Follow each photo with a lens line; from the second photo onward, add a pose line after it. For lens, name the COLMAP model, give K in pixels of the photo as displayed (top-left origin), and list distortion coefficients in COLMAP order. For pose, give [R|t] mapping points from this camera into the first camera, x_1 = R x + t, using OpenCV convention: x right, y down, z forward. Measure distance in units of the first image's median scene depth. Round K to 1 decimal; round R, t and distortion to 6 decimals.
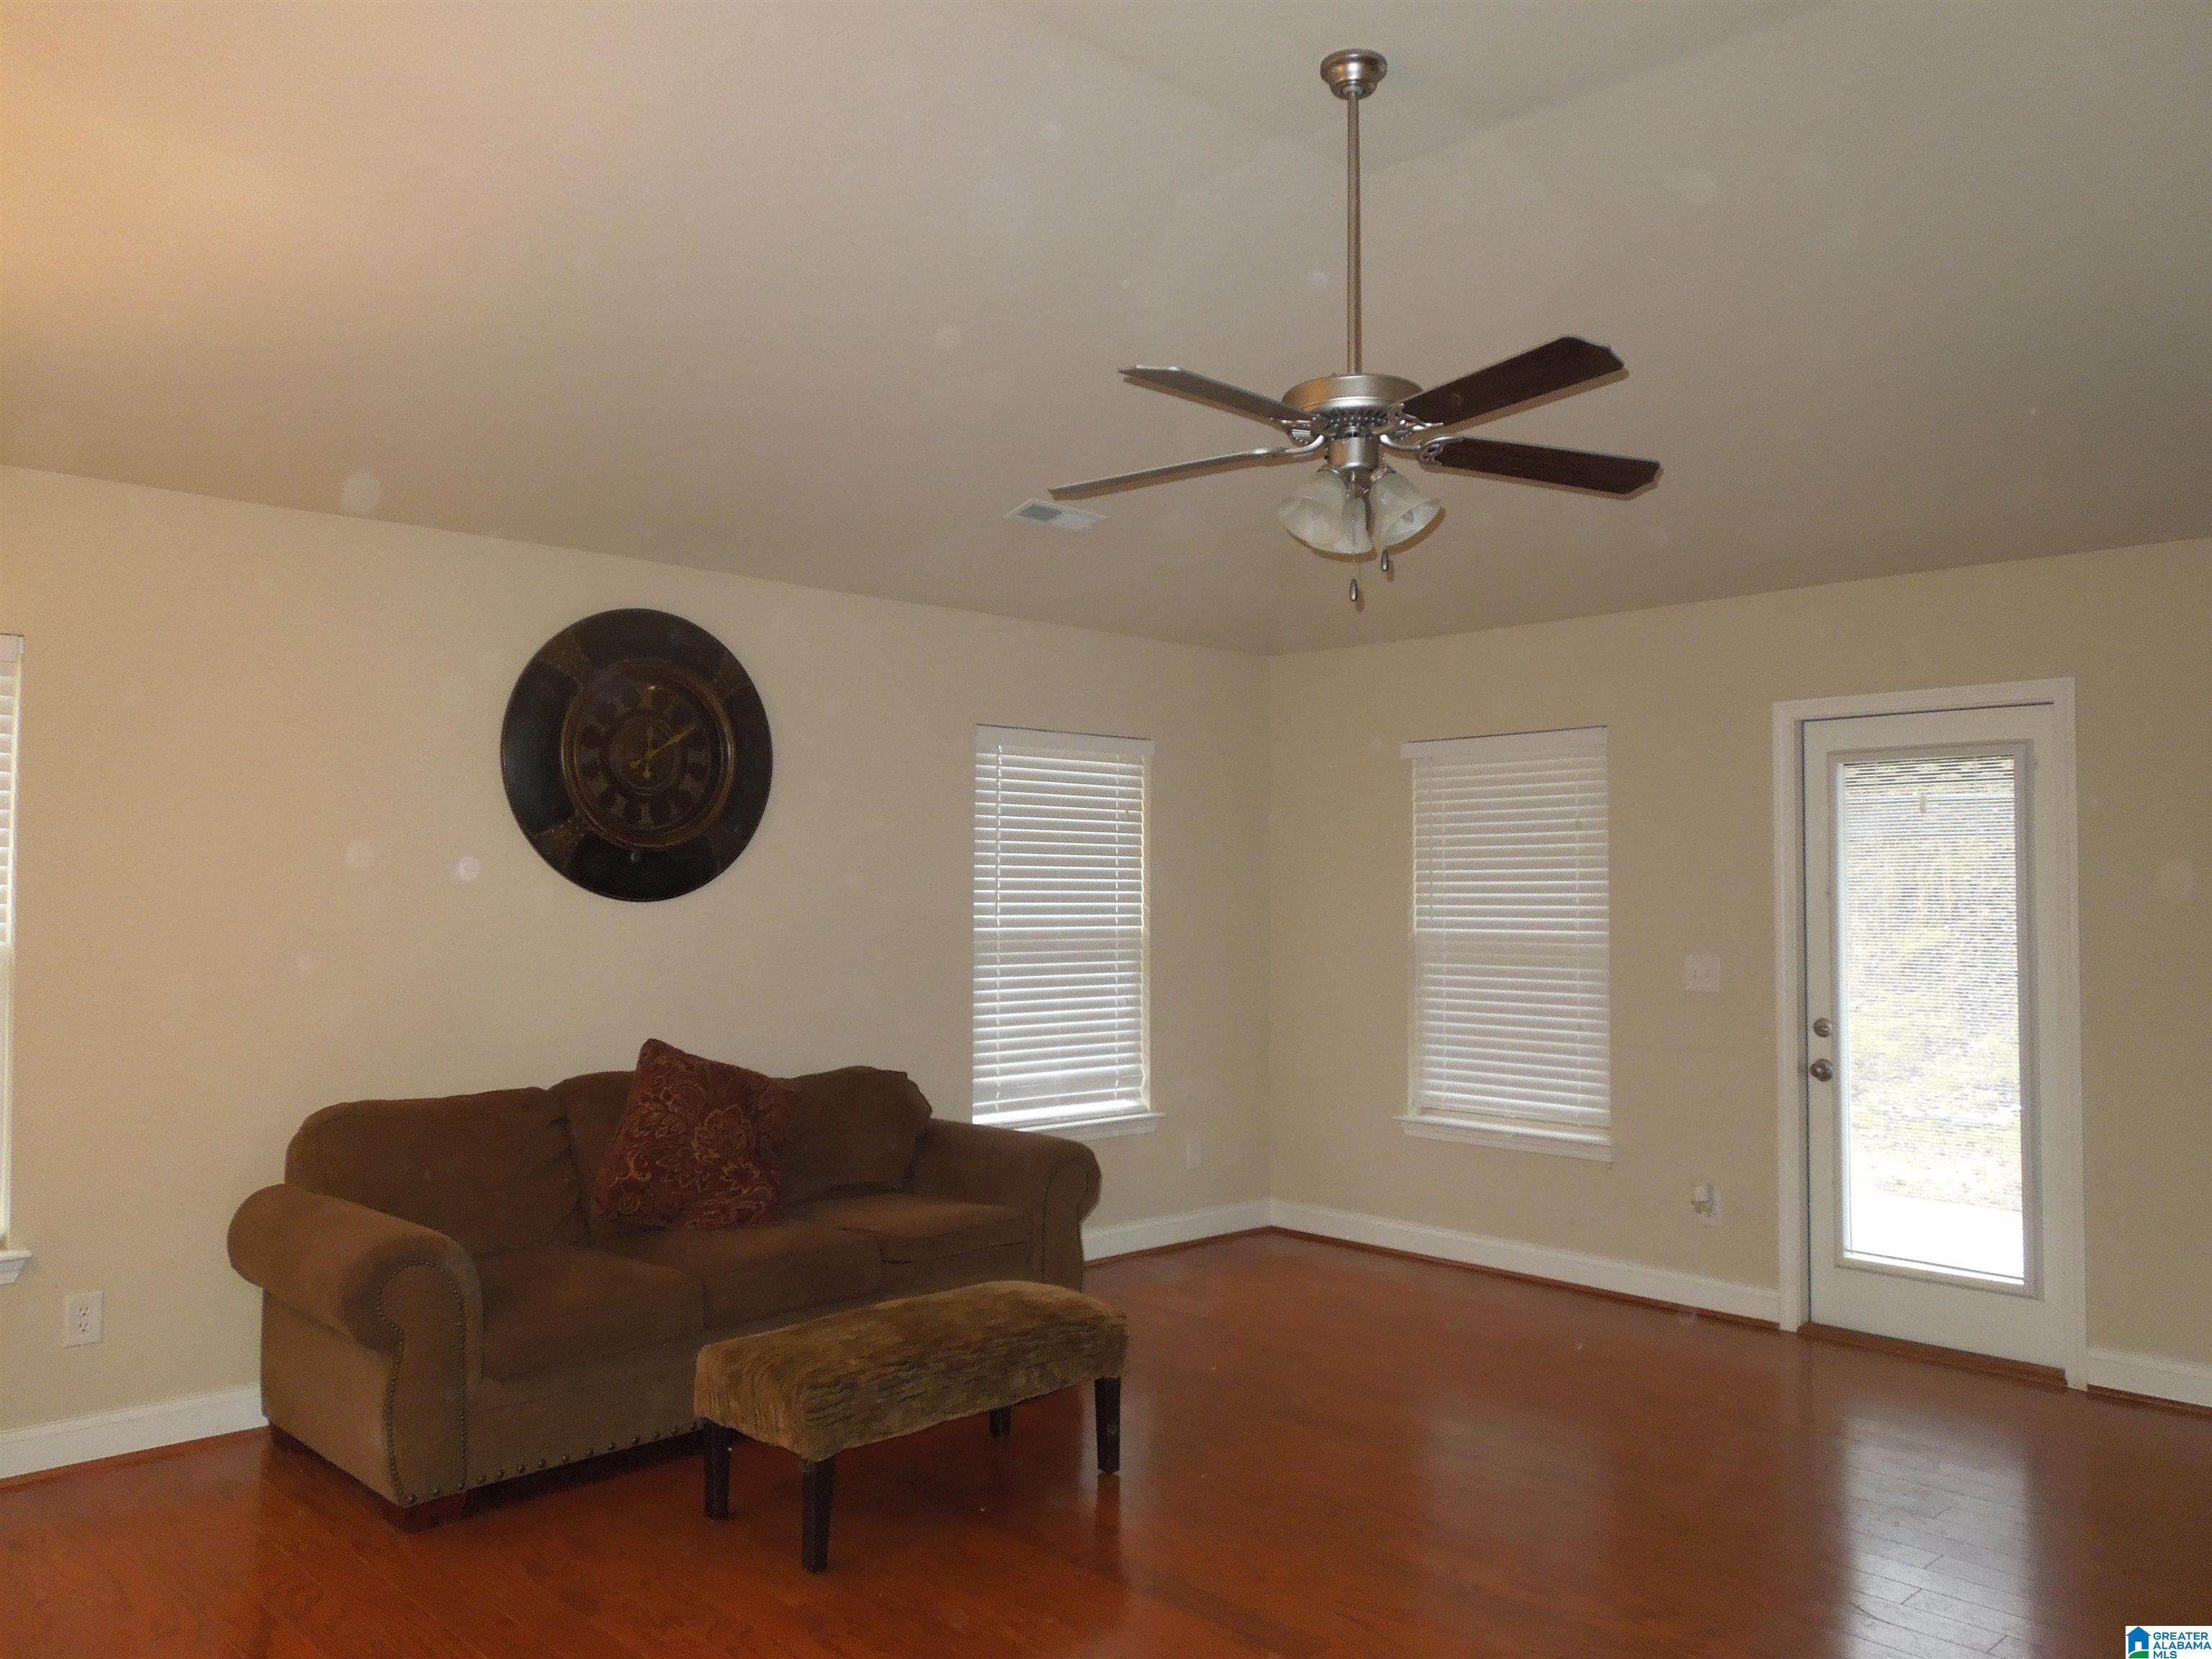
lens RADIAL K [[1681.6, 0, 1106.0], [0, 1681.6, 829.5], [0, 0, 1]] dist [-0.007673, 0.006631]
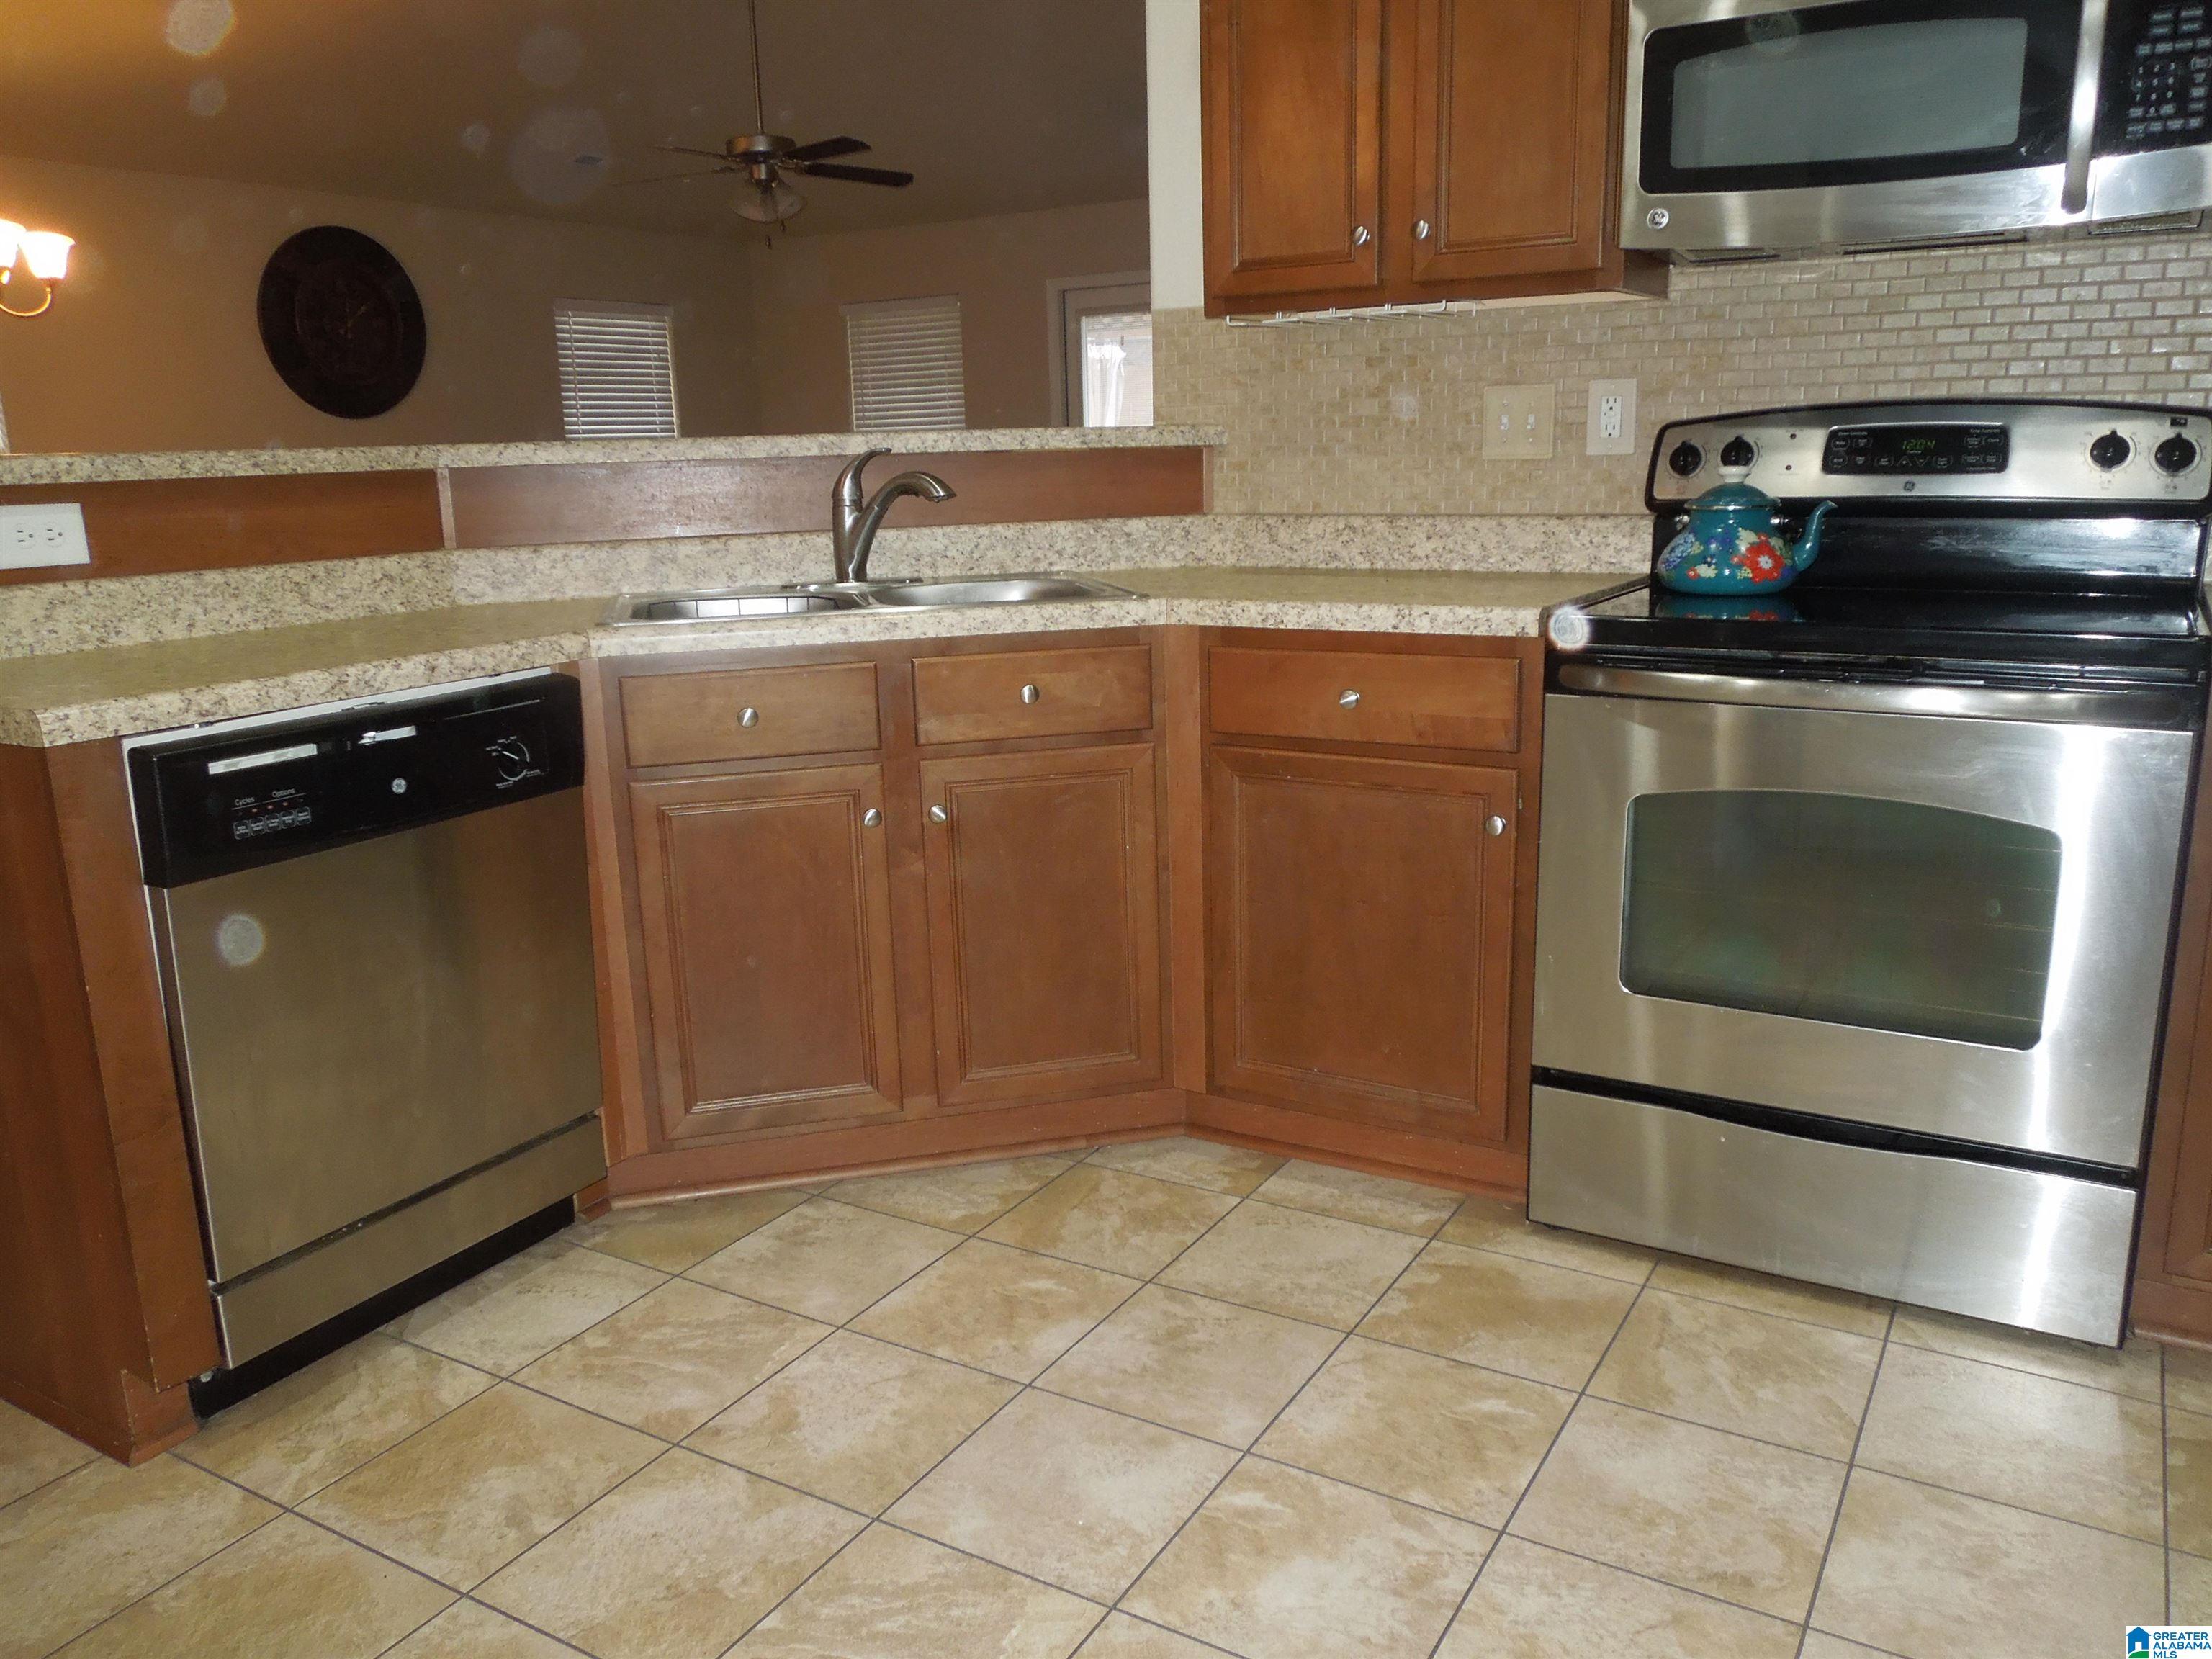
lens RADIAL K [[1681.6, 0, 1106.0], [0, 1681.6, 829.5], [0, 0, 1]] dist [-0.007673, 0.006631]
pose [[0.963471, -0.093117, 0.251102, -0.023069], [0.023607, 0.963487, 0.266714, 0.008425], [-0.266769, -0.251044, 0.930490, -0.743061]]
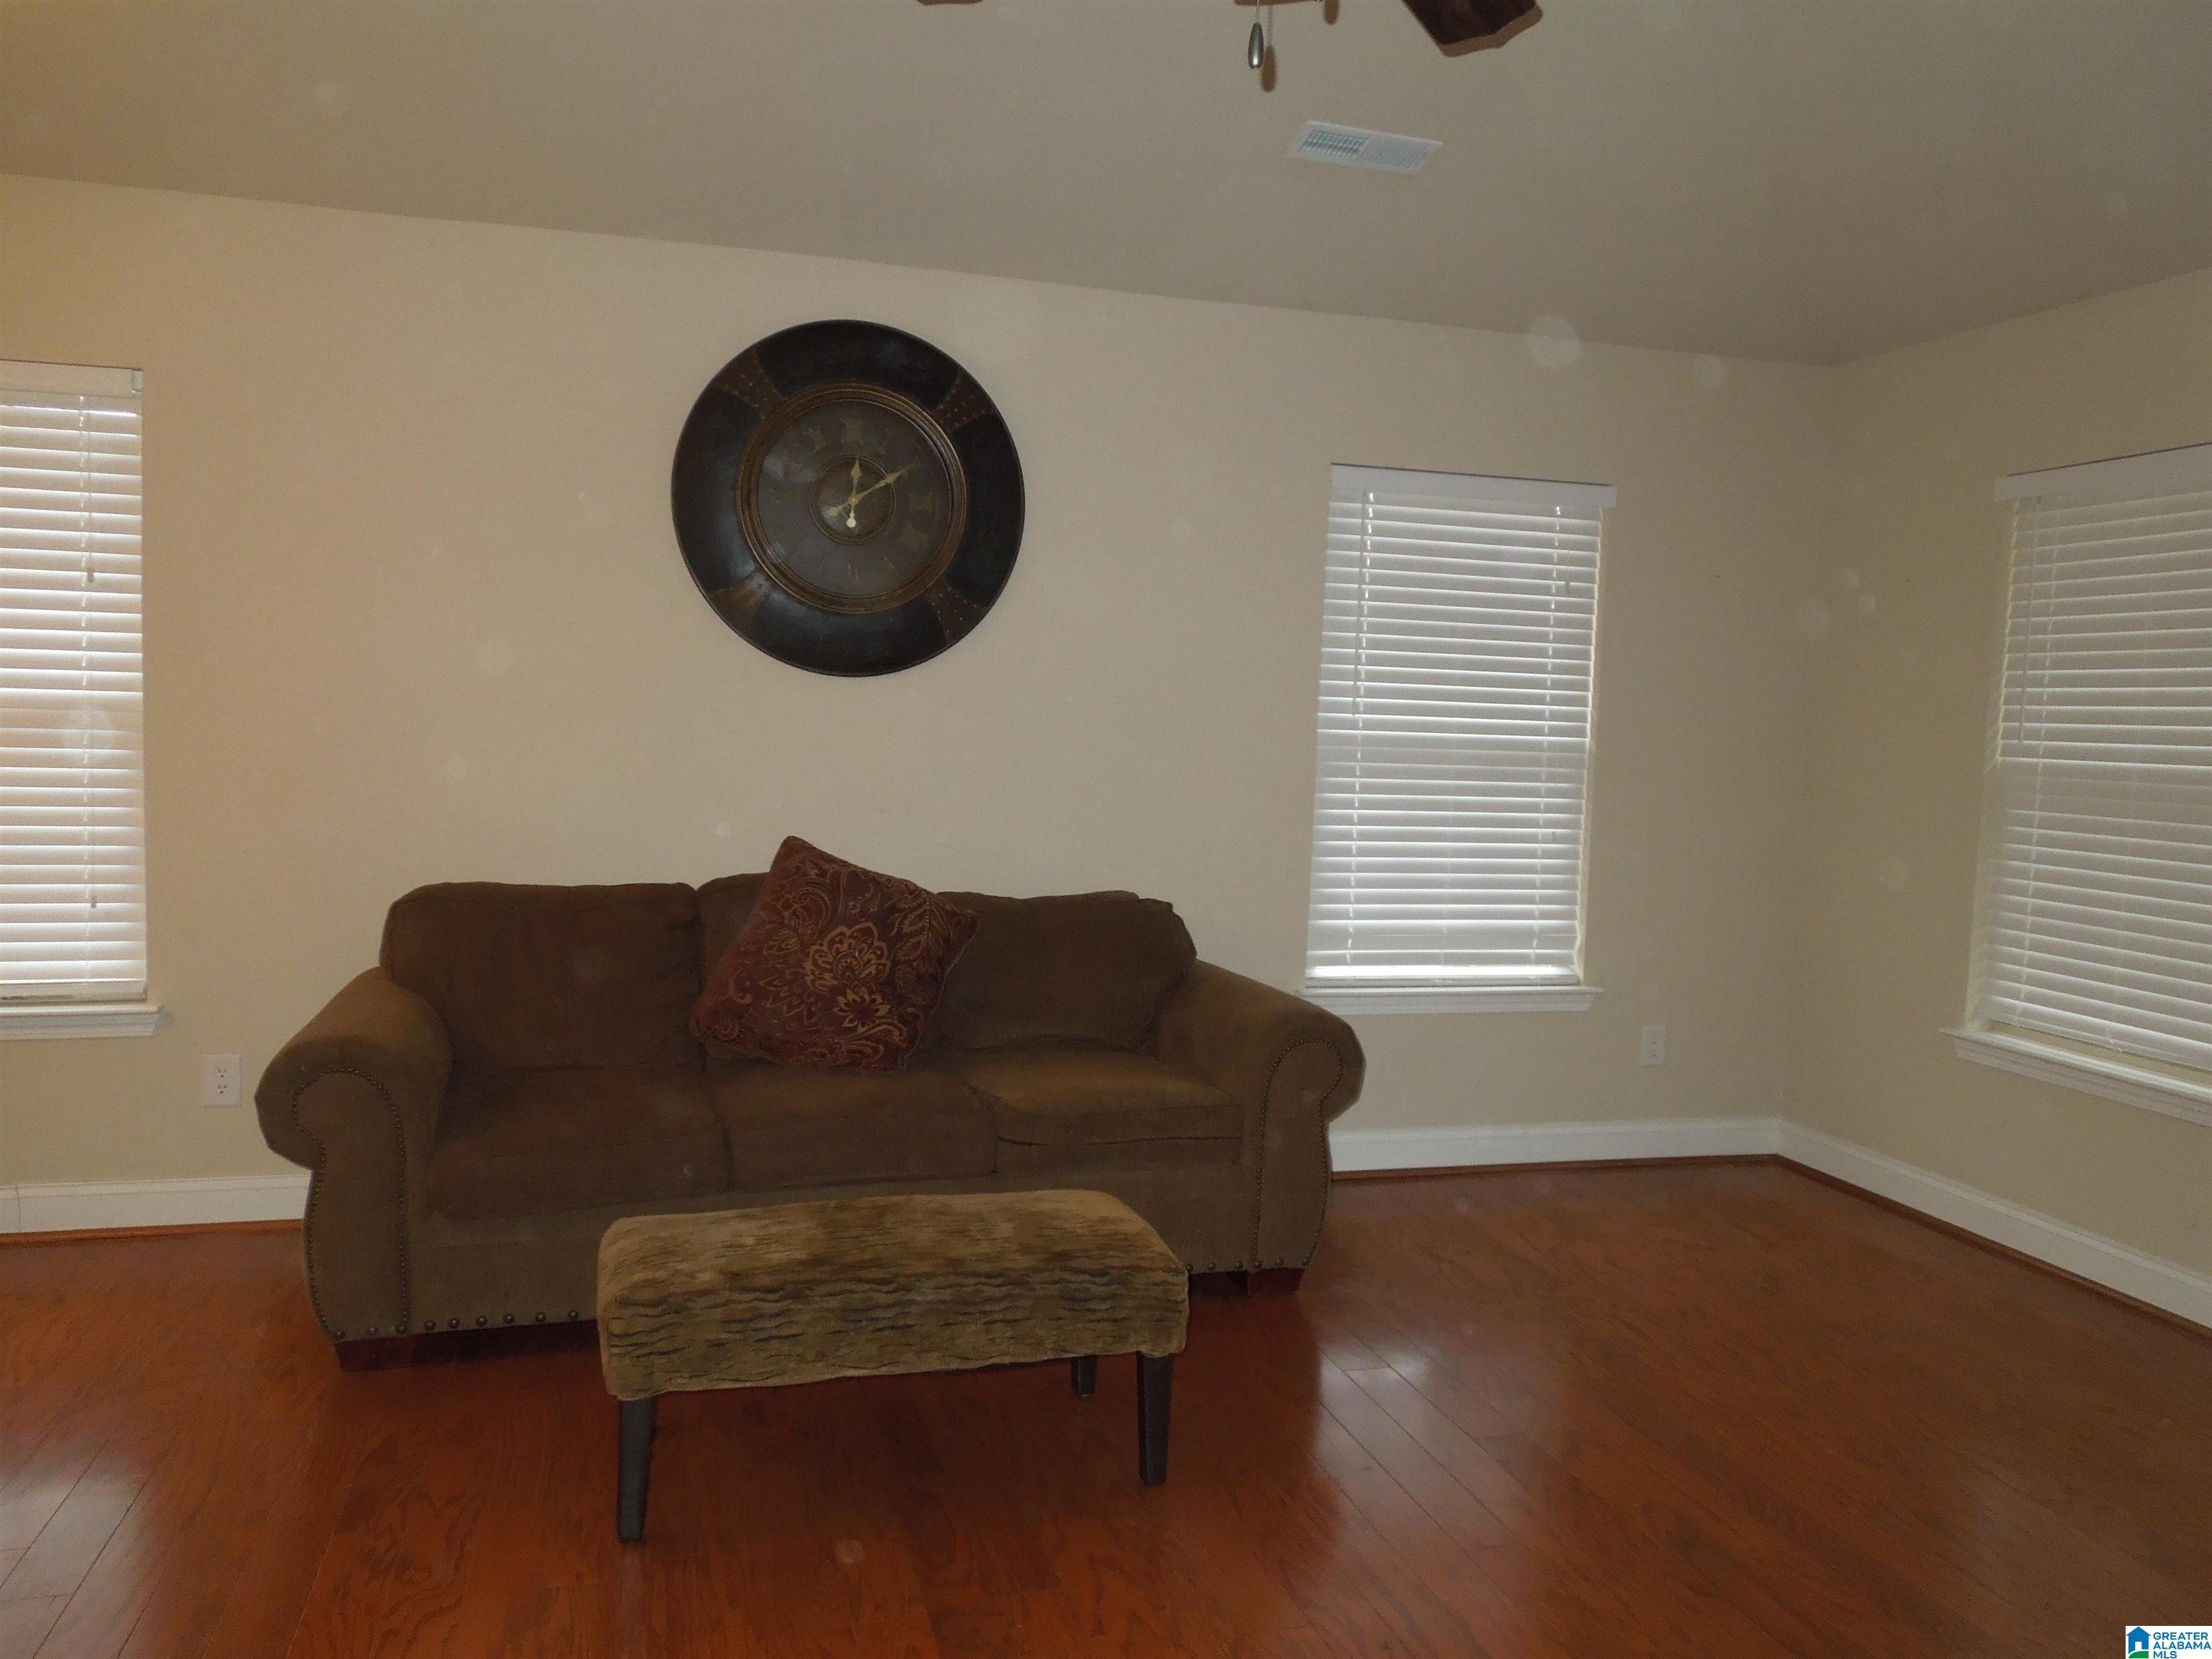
lens RADIAL K [[1673.2, 0, 1102.3], [0, 1673.2, 838.4], [0, 0, 1]] dist [-0.007727, 0.010217]
pose [[0.886108, 0.064354, -0.458990, 0.211566], [-0.014649, 0.993707, 0.111045, 0.026750], [0.463247, -0.091674, 0.881475, 0.291320]]
